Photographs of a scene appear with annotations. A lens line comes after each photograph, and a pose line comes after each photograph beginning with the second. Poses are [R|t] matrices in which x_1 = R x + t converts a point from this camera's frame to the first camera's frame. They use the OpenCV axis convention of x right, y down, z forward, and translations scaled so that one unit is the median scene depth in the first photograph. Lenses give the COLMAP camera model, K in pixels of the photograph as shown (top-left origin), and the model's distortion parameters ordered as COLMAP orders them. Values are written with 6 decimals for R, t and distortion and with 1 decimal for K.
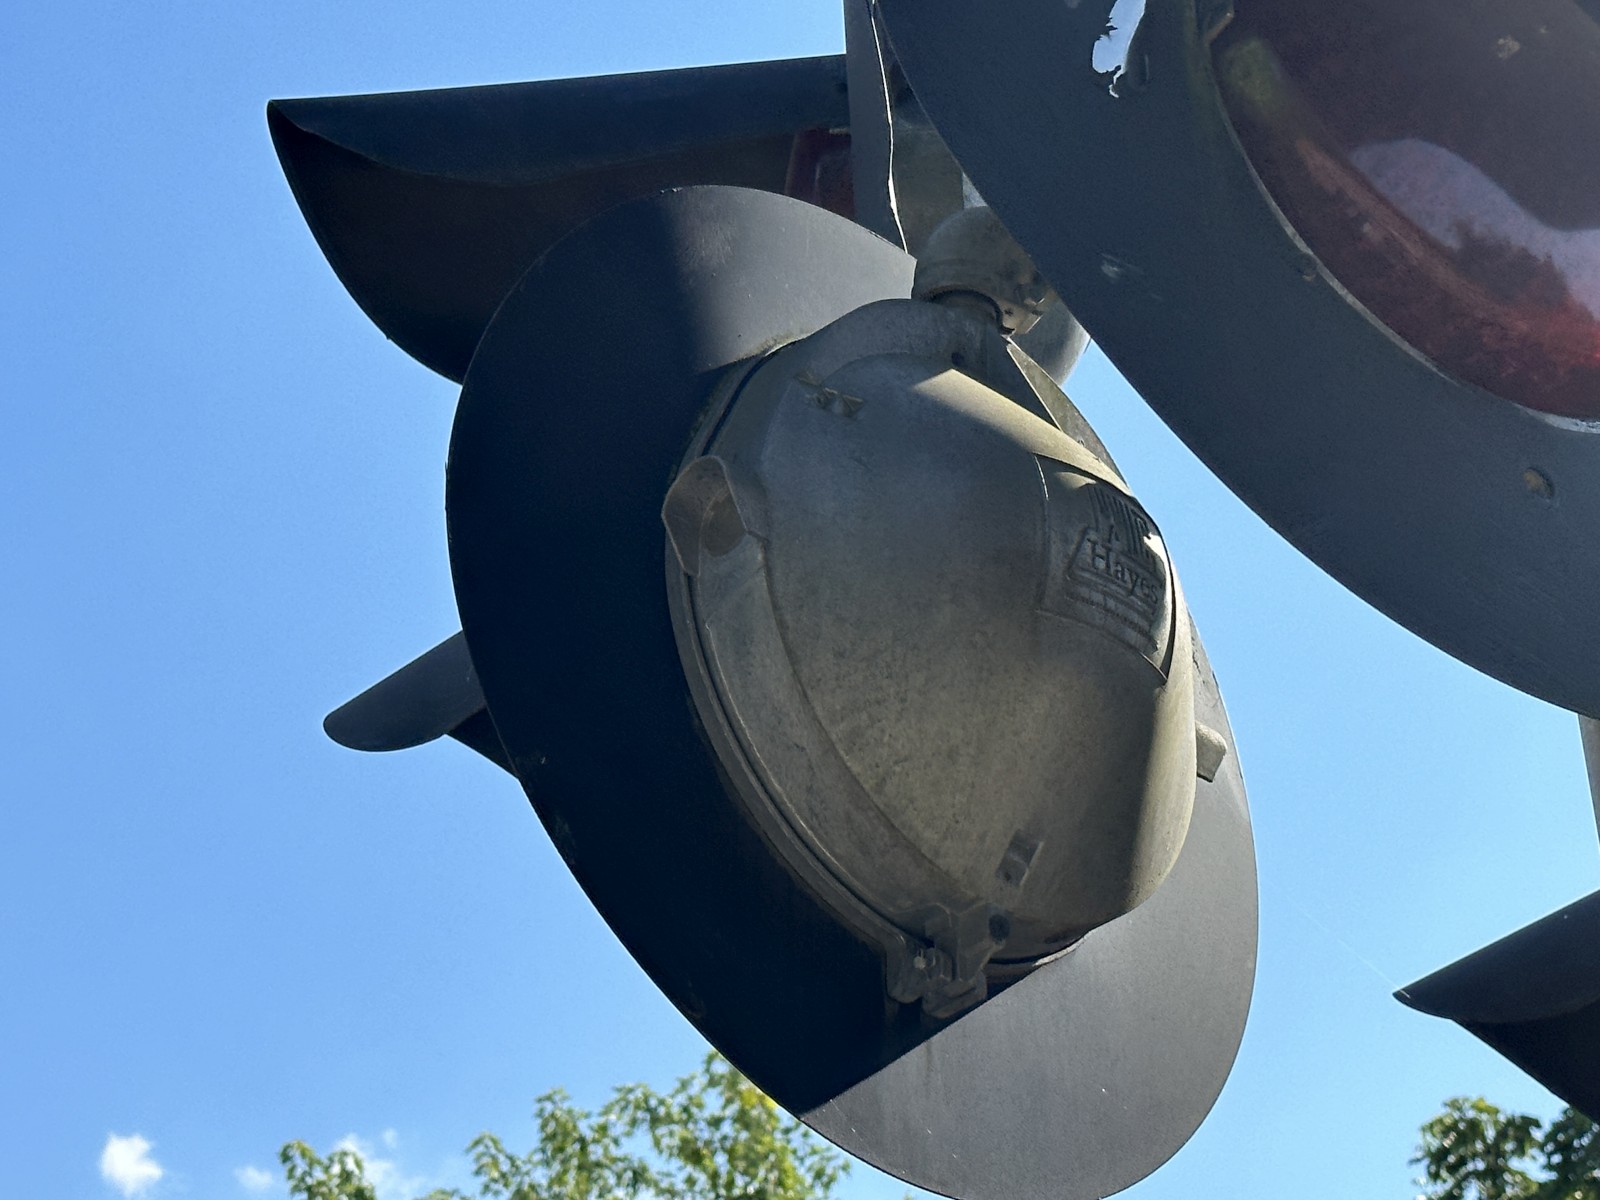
lens RADIAL K [[3413.1, 0, 800.0], [0, 3413.1, 600.0], [0, 0, 1]] dist [0.383202, 0.421552]
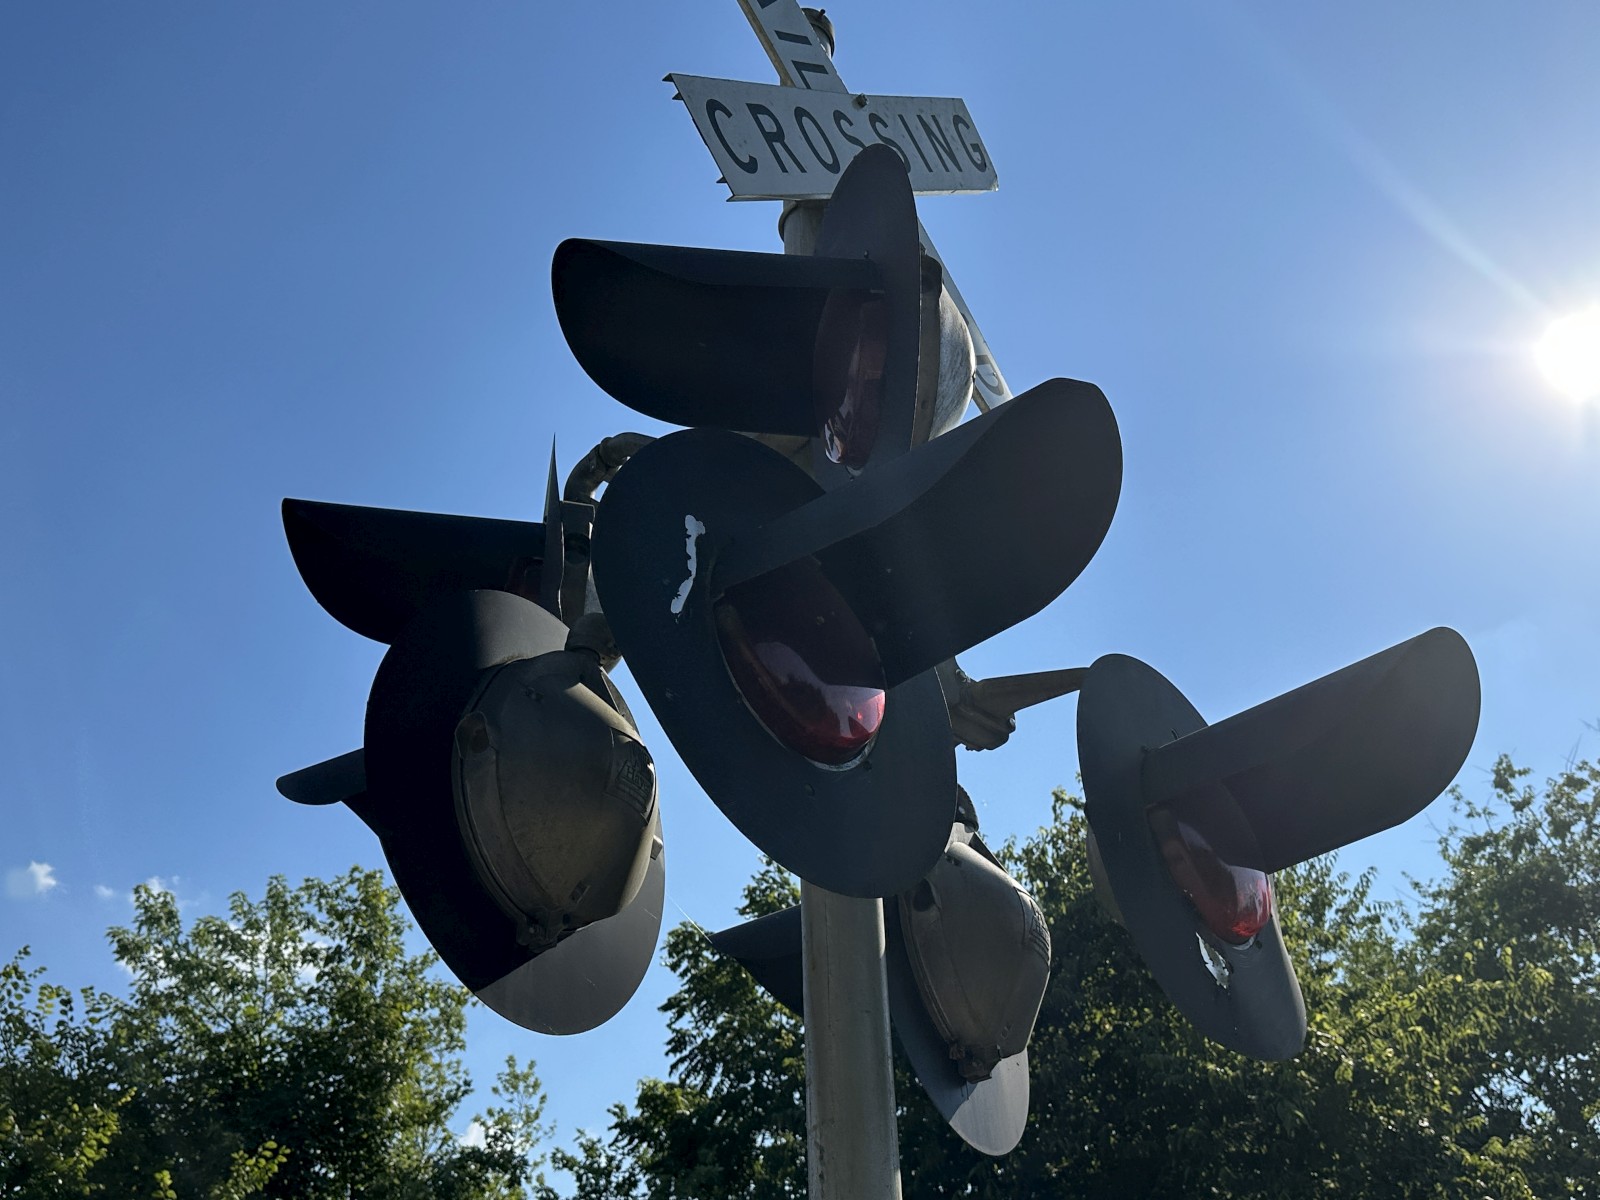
lens RADIAL K [[1548.5, 0, 800.0], [0, 1548.5, 600.0], [0, 0, 1]] dist [0.030655, -0.014555]
pose [[0.960043, 0.158109, 0.230909, -0.071453], [-0.146446, 0.986953, -0.066915, -0.077003], [-0.238476, 0.030425, 0.970672, -0.116715]]
